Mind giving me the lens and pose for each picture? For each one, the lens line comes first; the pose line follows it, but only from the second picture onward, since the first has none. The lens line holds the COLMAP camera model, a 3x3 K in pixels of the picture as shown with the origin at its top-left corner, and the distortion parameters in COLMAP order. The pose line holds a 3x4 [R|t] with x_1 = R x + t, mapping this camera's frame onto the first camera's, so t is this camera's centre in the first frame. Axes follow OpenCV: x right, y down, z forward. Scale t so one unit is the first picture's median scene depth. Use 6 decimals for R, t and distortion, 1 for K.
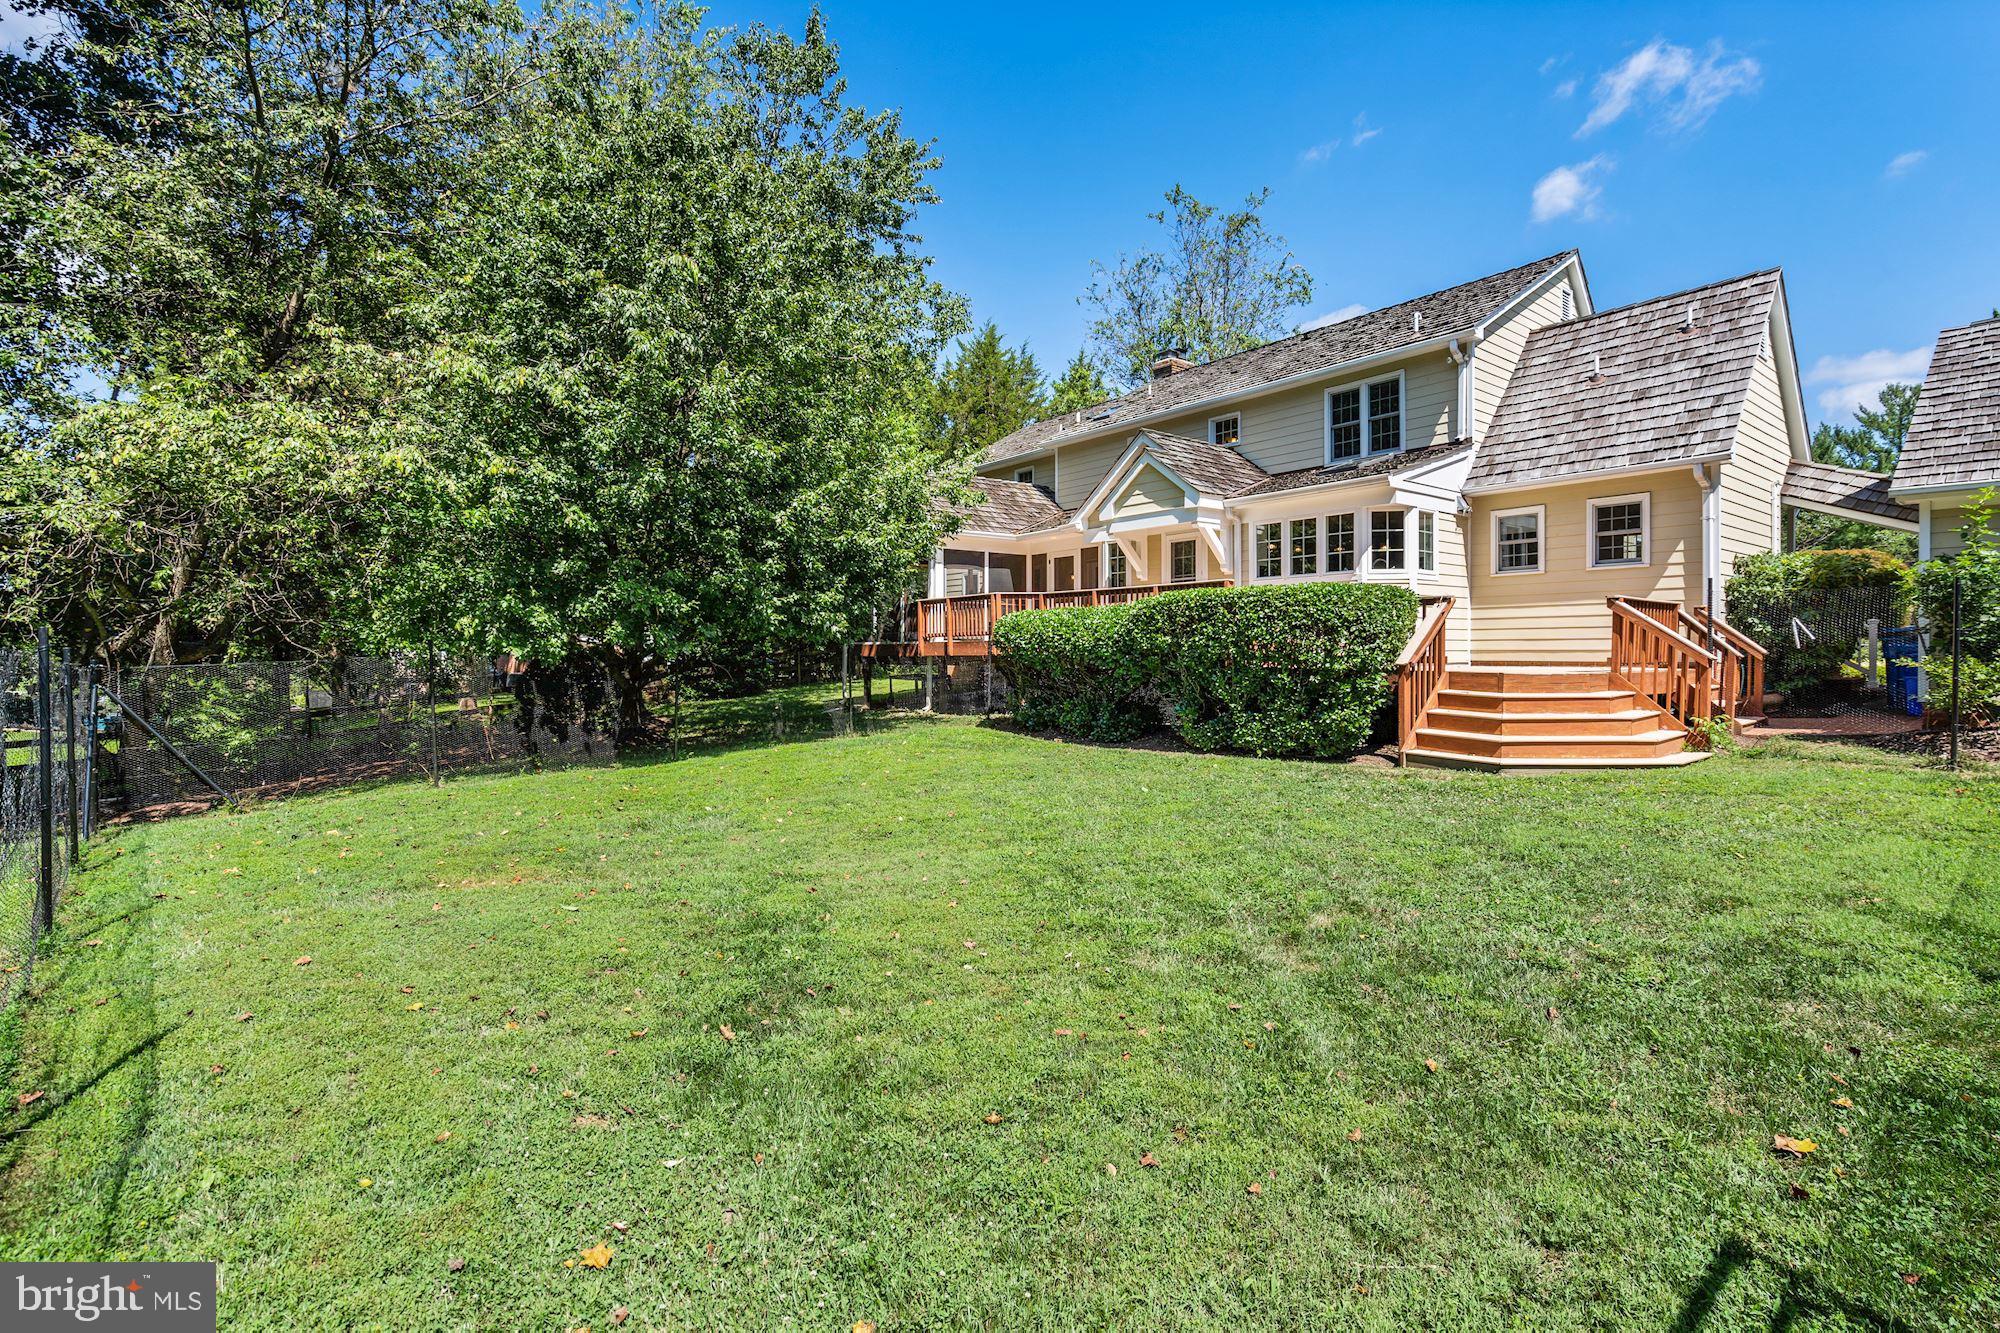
lens RADIAL K [[918.9, 0, 995.5], [0, 918.9, 662.3], [0, 0, 1]] dist [-0.002929, -0.000281]
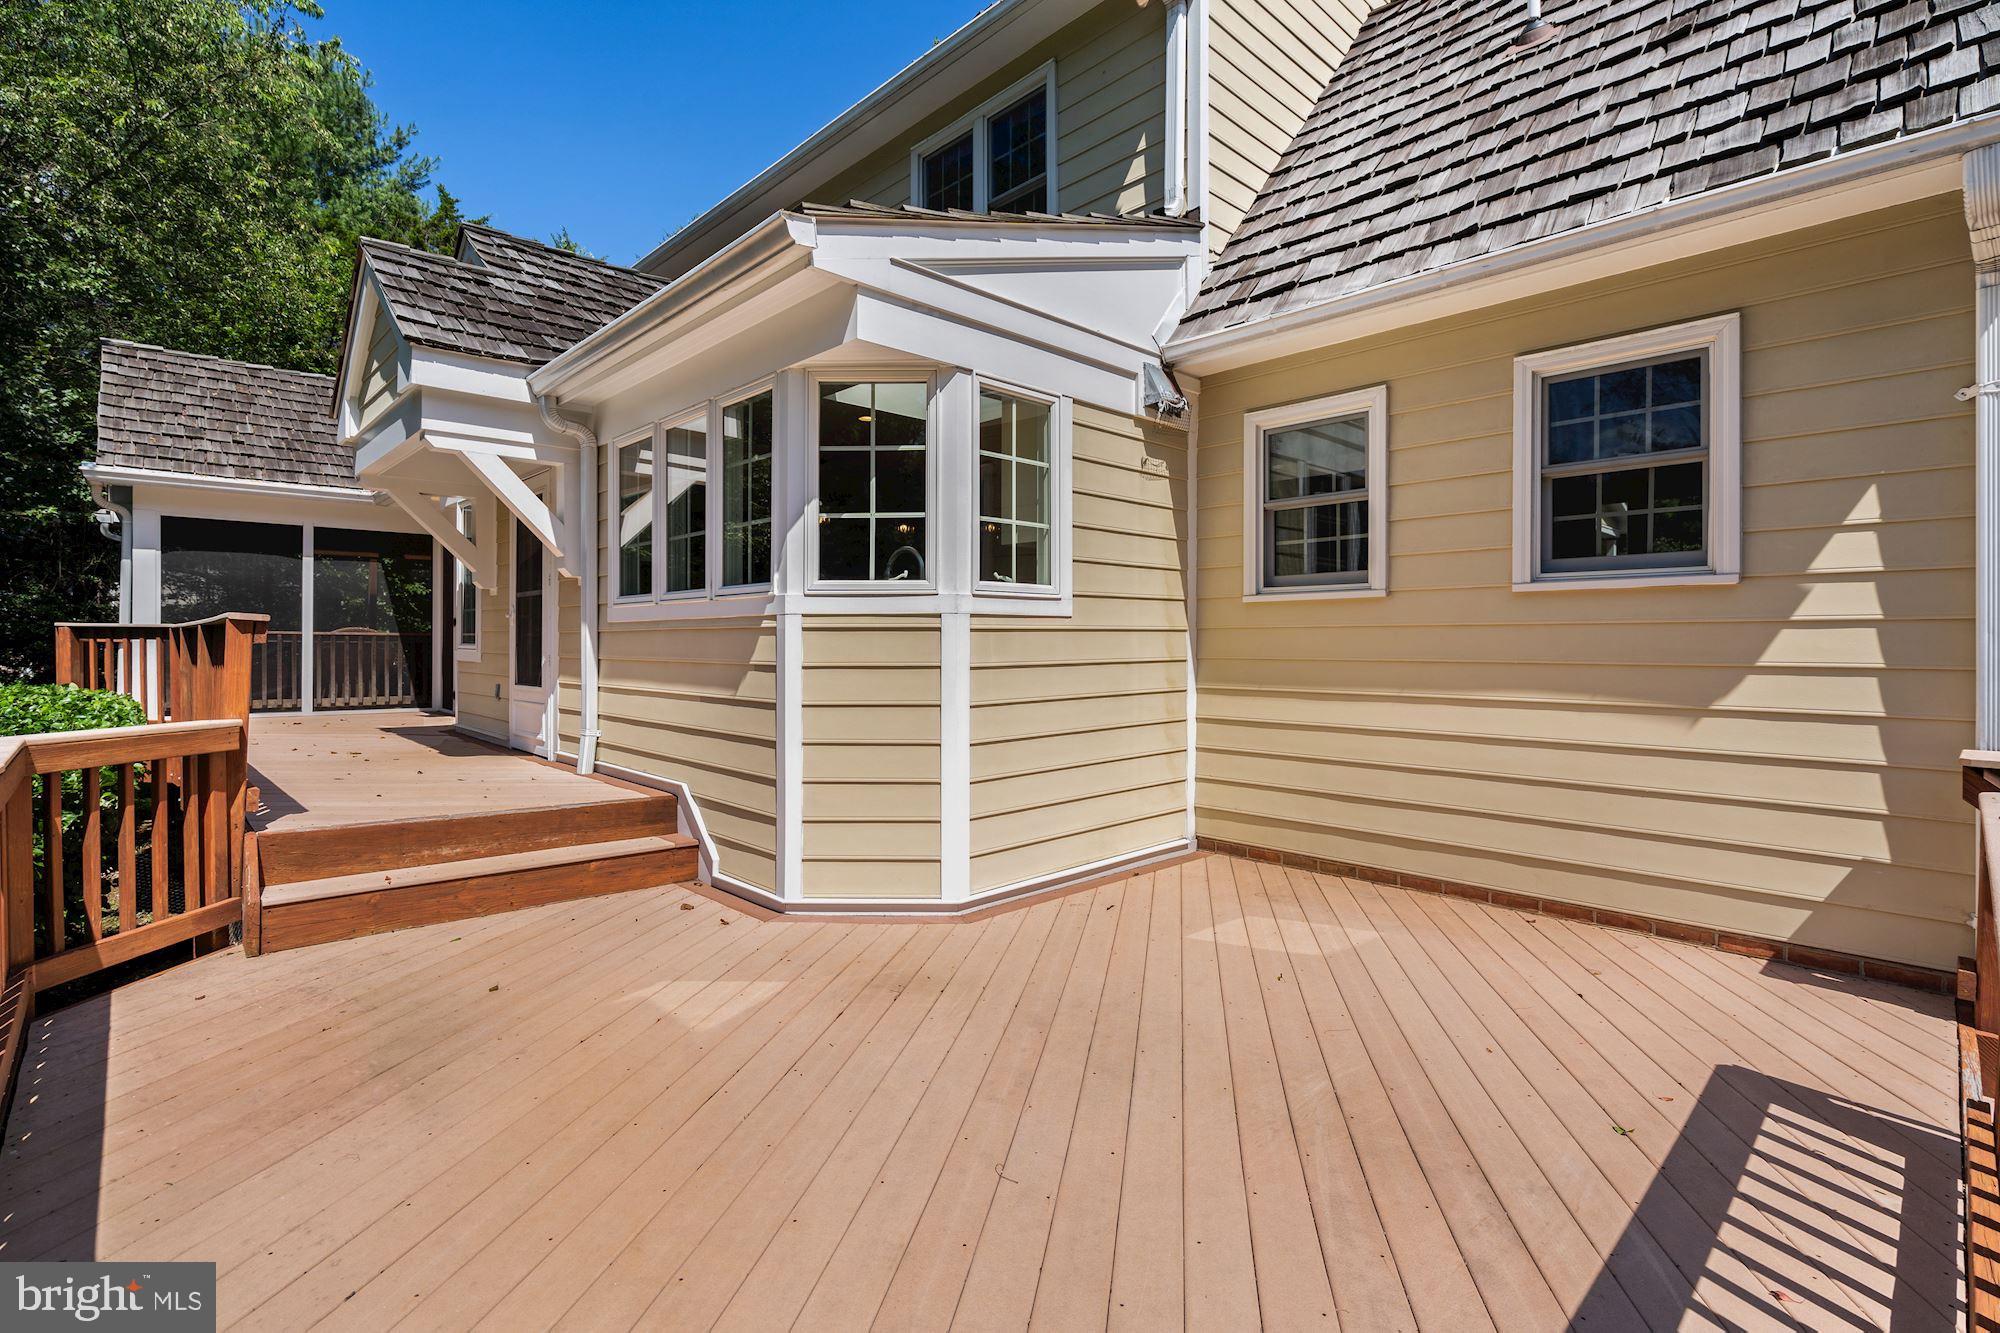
lens RADIAL K [[918.9, 0, 1003.2], [0, 918.9, 657.3], [0, 0, 1]] dist [-0.002929, -0.000281]
pose [[0.994790, 0.001716, 0.101935, 0.429274], [-0.001814, 0.999998, 0.000872, -0.075610], [-0.101933, -0.001052, 0.994791, 0.689301]]
